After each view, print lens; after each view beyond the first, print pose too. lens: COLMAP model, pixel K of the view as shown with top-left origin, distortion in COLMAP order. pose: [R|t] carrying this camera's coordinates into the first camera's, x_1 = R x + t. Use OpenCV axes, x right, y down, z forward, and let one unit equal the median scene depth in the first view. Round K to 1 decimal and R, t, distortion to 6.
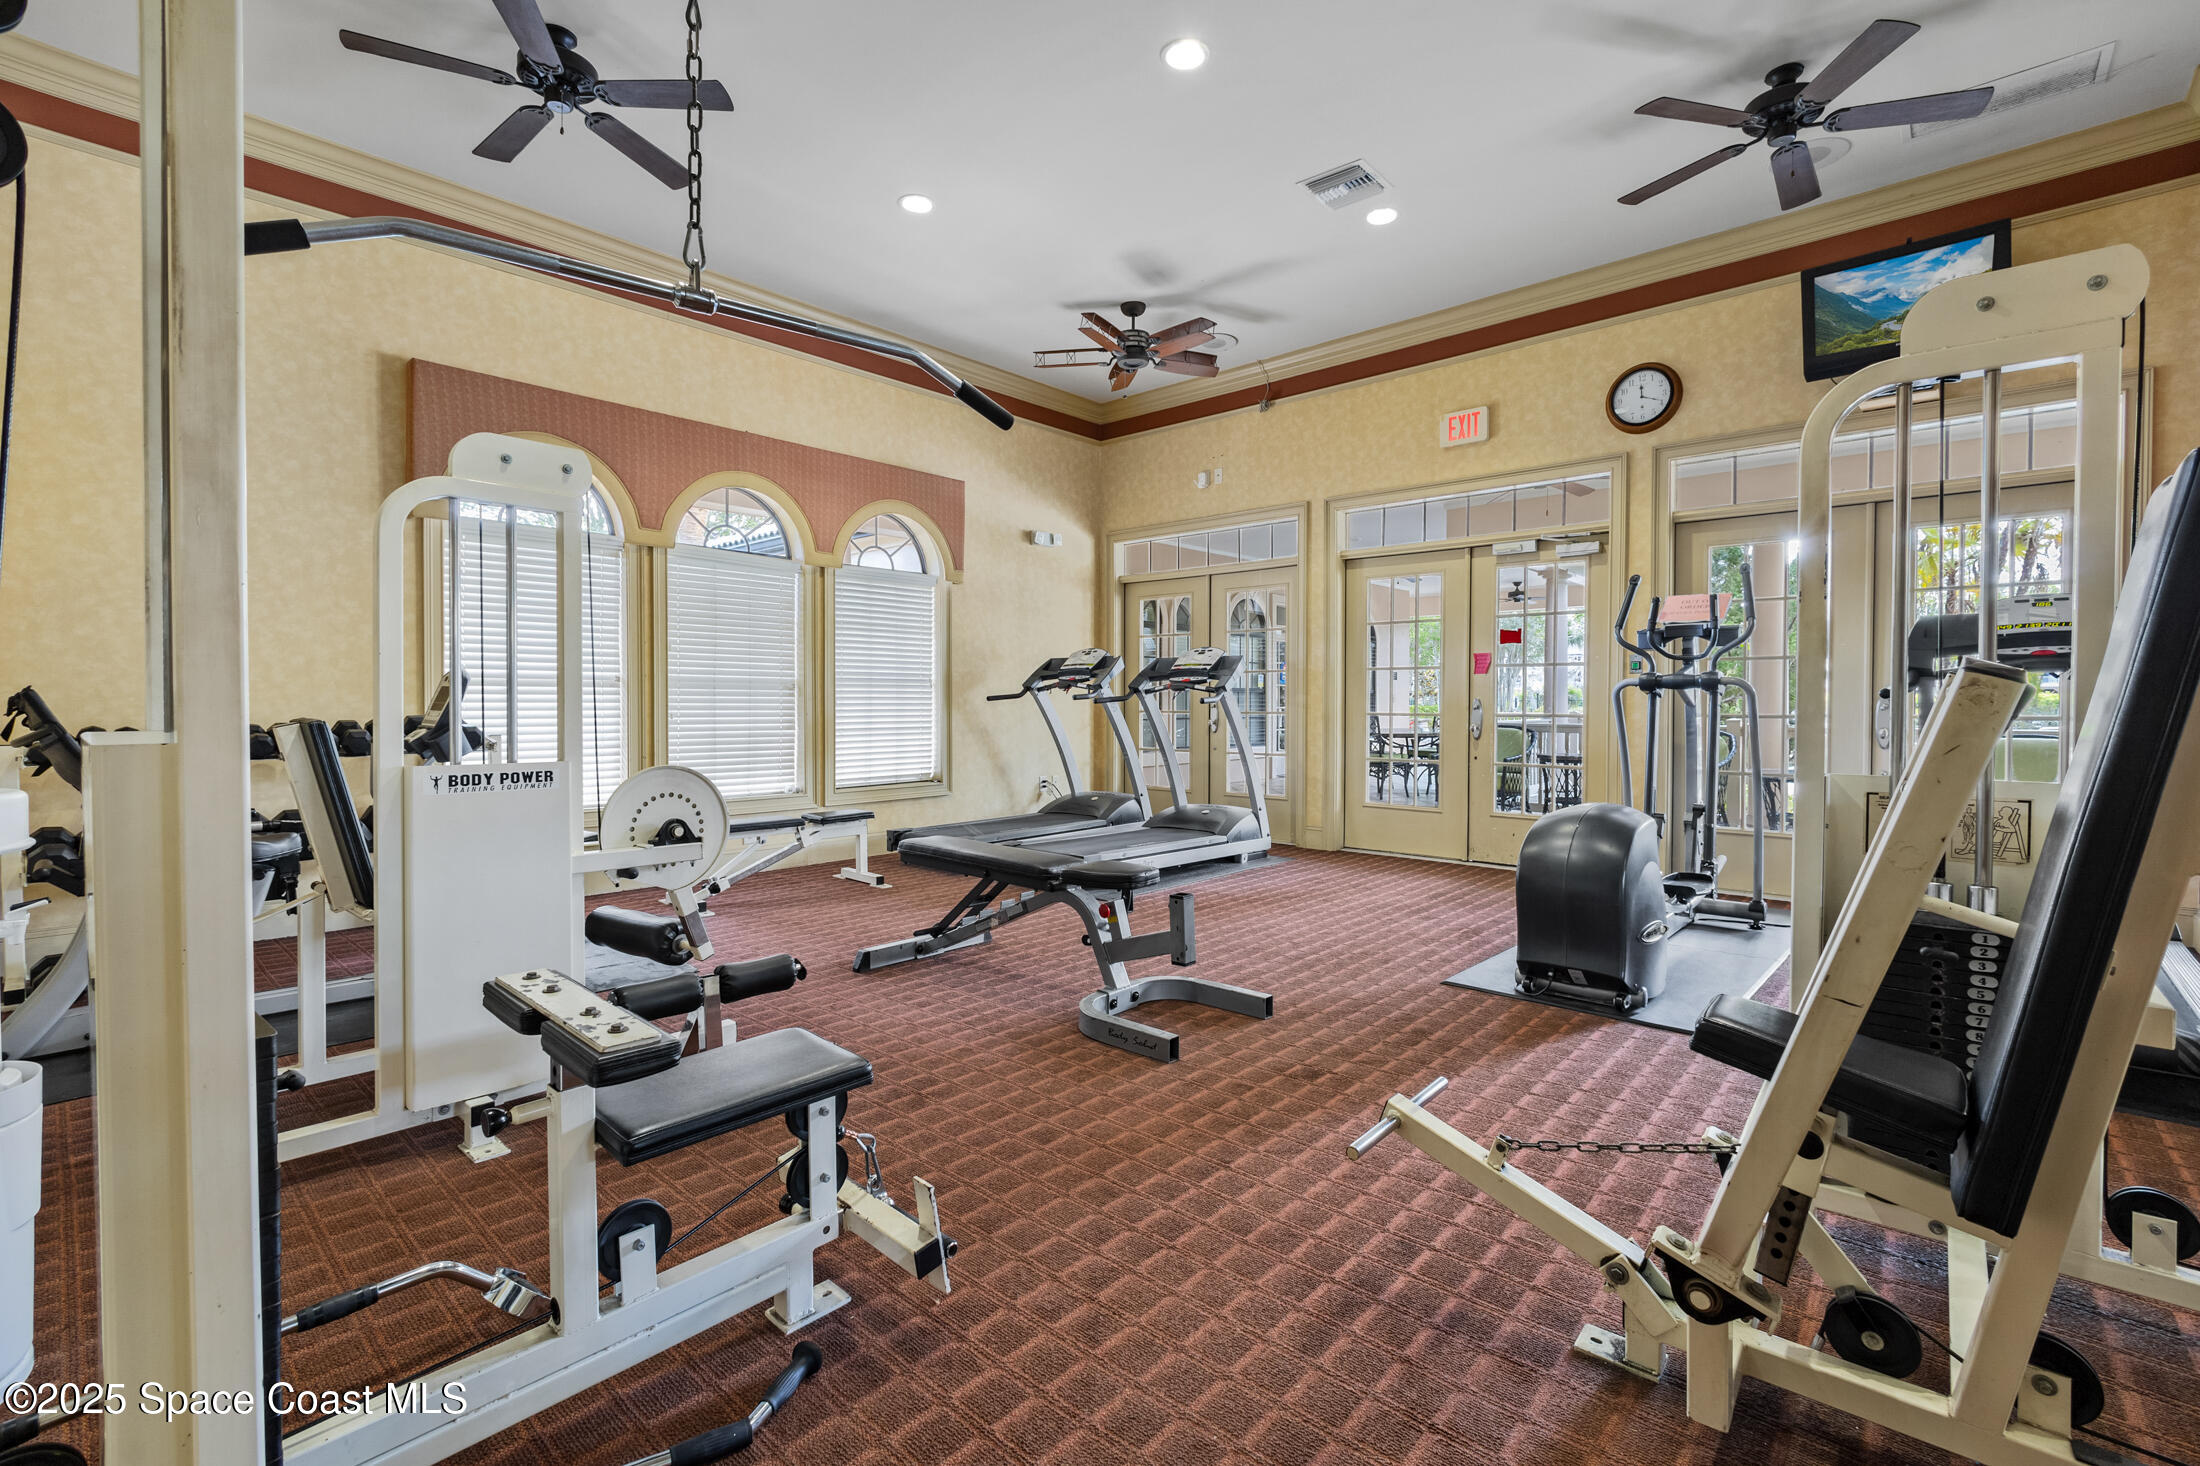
lens RADIAL K [[959.1, 0, 1101.9], [0, 959.1, 722.6], [0, 0, 1]] dist [0.000099, -0.000121]
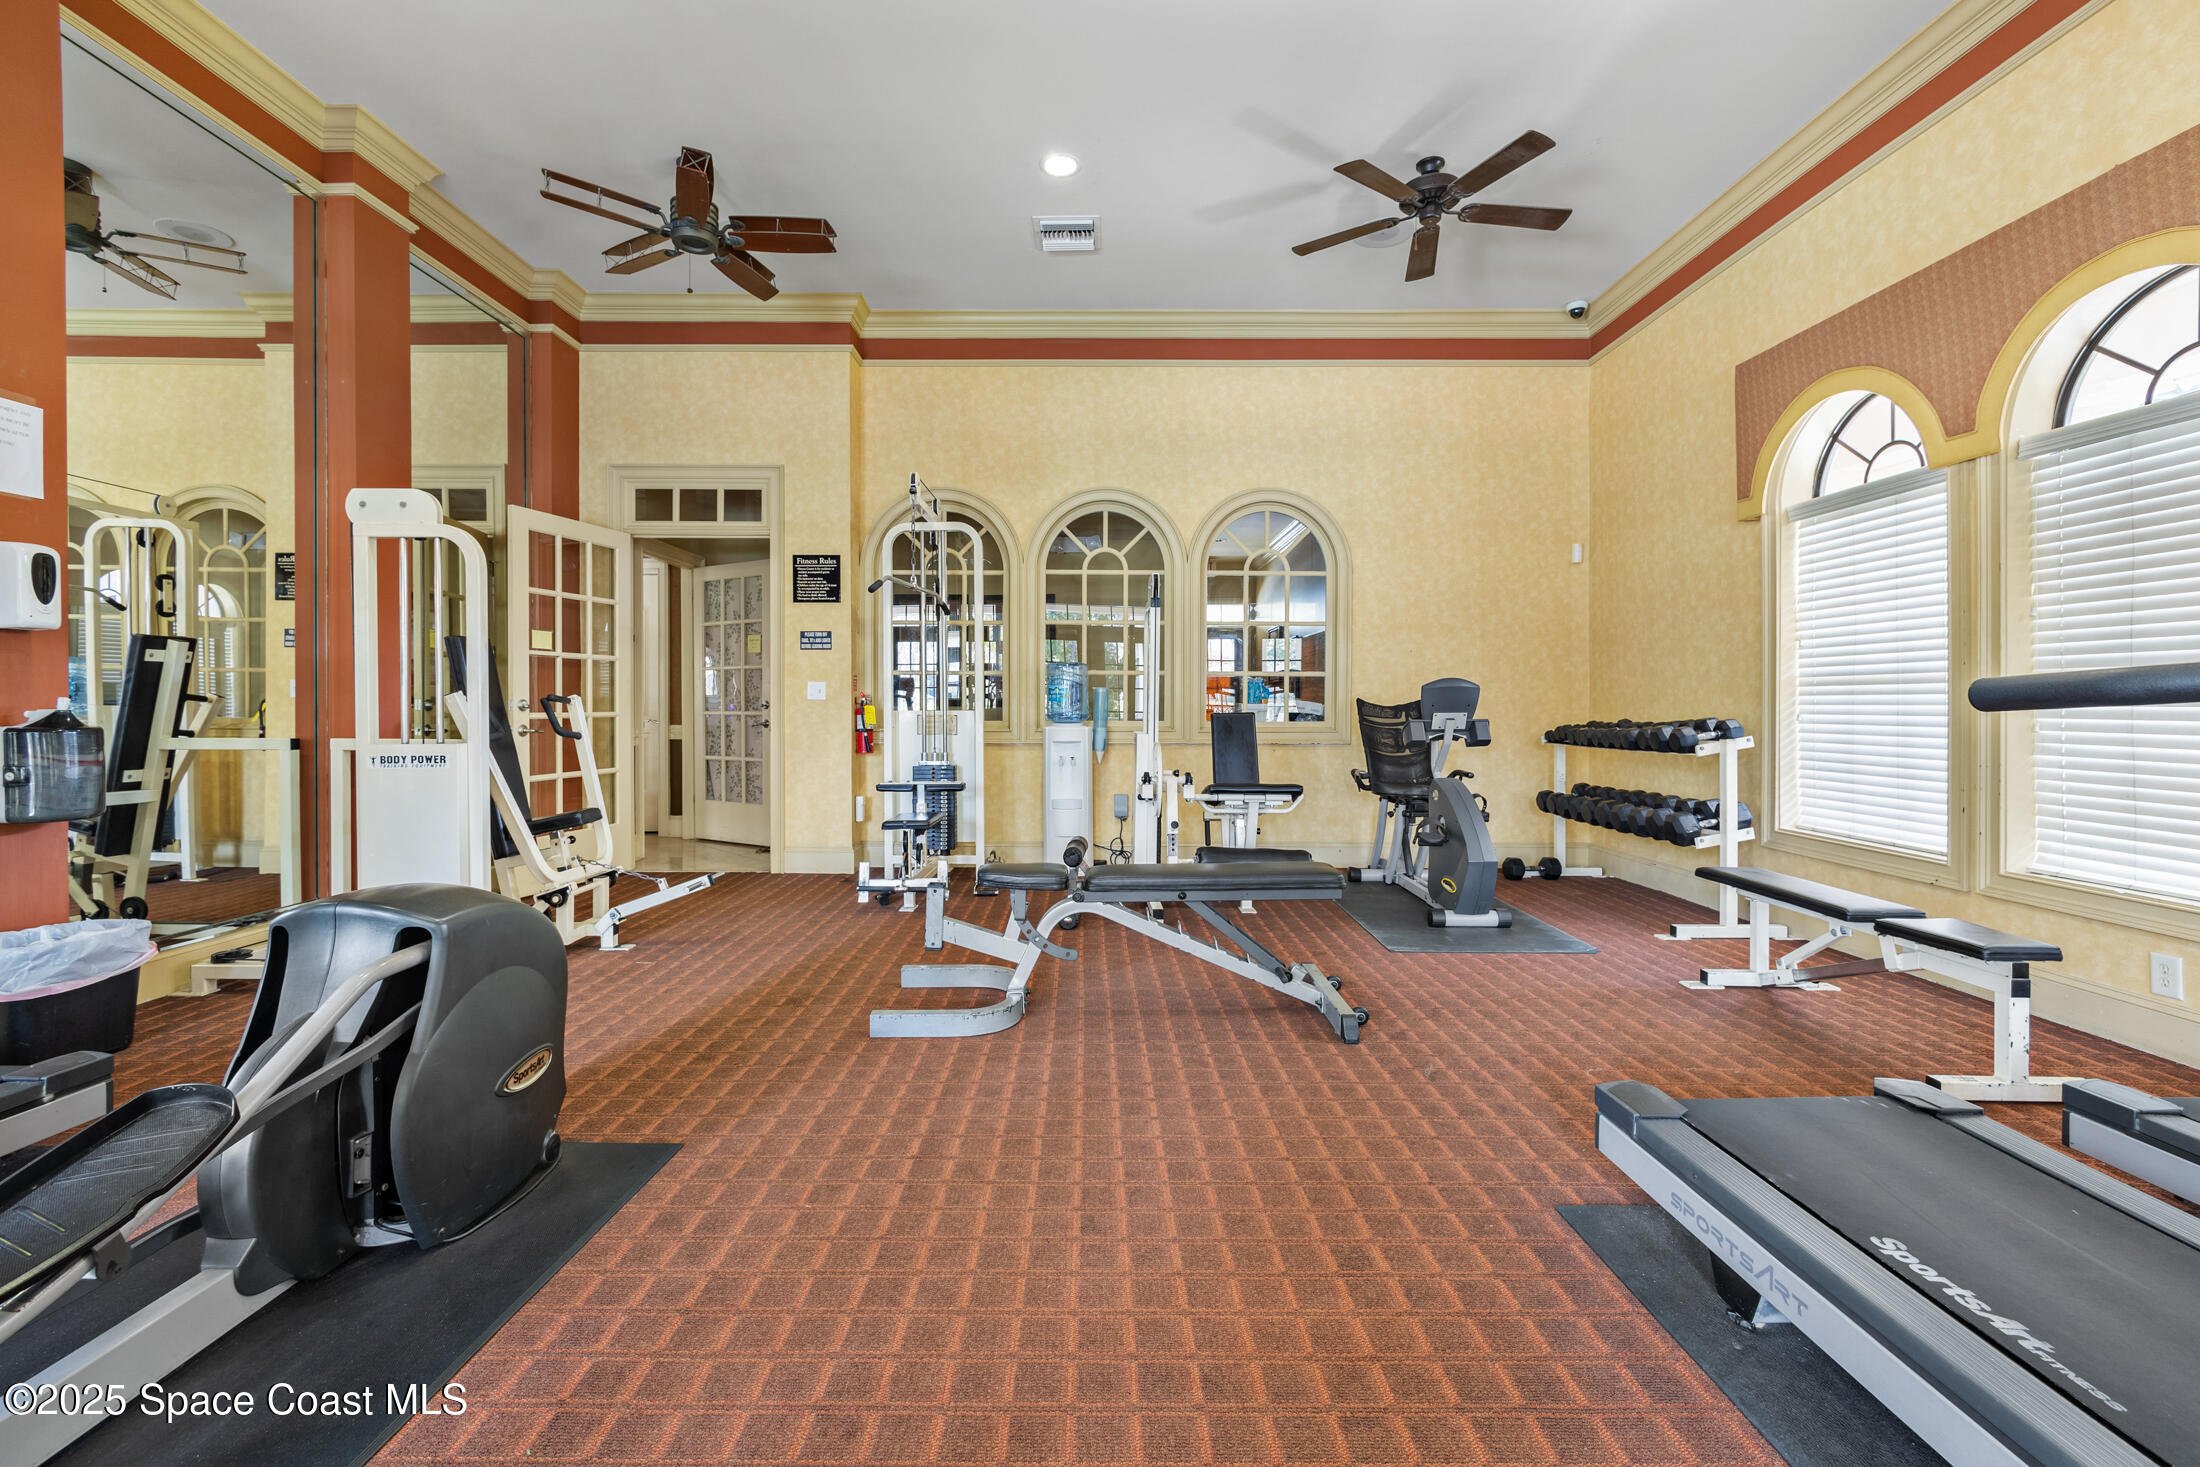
lens RADIAL K [[959.1, 0, 1103.7], [0, 959.1, 720.1], [0, 0, 1]] dist [0.000099, -0.000121]
pose [[-0.736661, 0.001211, -0.676261, 0.586509], [-0.017498, 0.999629, 0.020850, -0.024461], [0.676035, 0.027193, -0.736367, 1.676919]]
